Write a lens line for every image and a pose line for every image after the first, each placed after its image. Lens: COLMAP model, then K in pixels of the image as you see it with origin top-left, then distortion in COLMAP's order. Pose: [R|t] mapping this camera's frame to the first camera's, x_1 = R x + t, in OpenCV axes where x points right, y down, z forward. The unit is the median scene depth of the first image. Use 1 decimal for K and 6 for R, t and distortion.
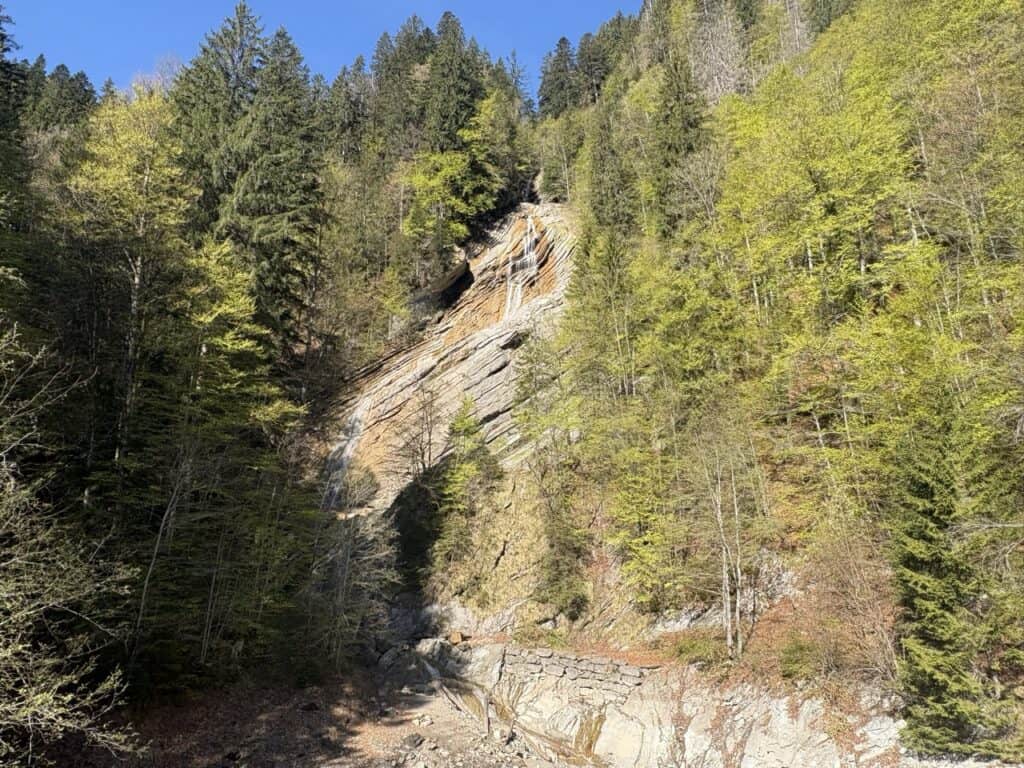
lens RADIAL K [[686.6, 0, 513.2], [0, 686.6, 380.0], [0, 0, 1]] dist [0.009941, 0.003066]
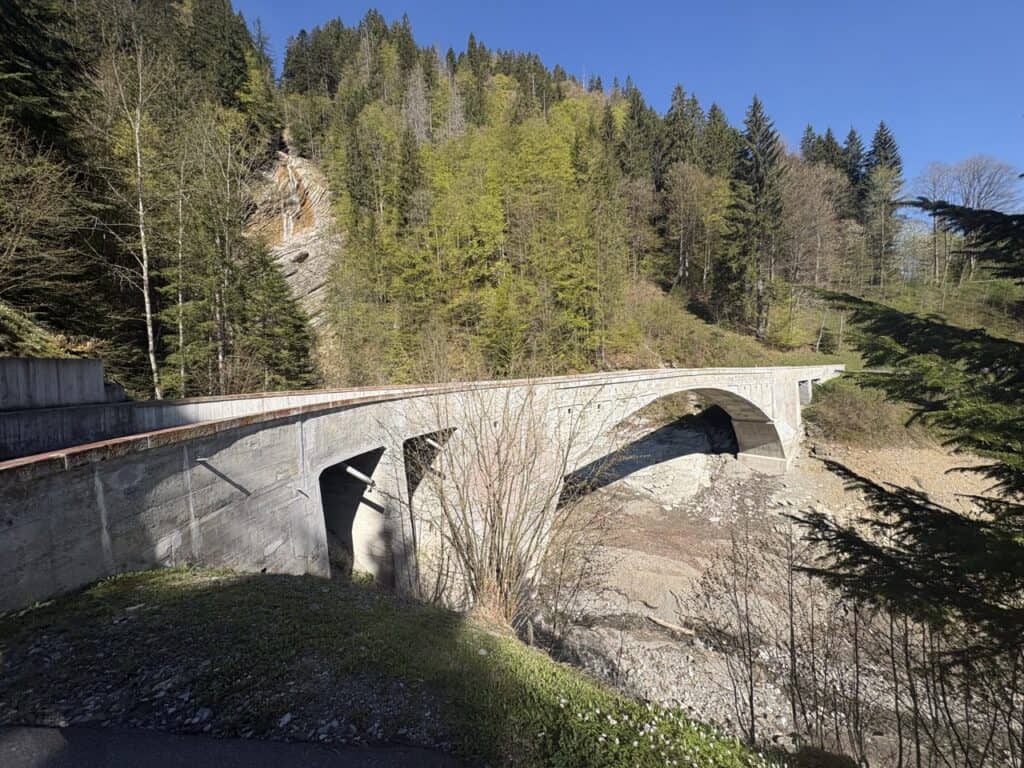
lens RADIAL K [[411.3, 0, 511.3], [0, 411.3, 380.4], [0, 0, 1]] dist [-0.000509, -0.000044]
pose [[0.818560, -0.037906, 0.573169, -0.134152], [-0.113484, 0.967482, 0.226052, -0.042112], [-0.563100, -0.250083, 0.787640, -0.161902]]
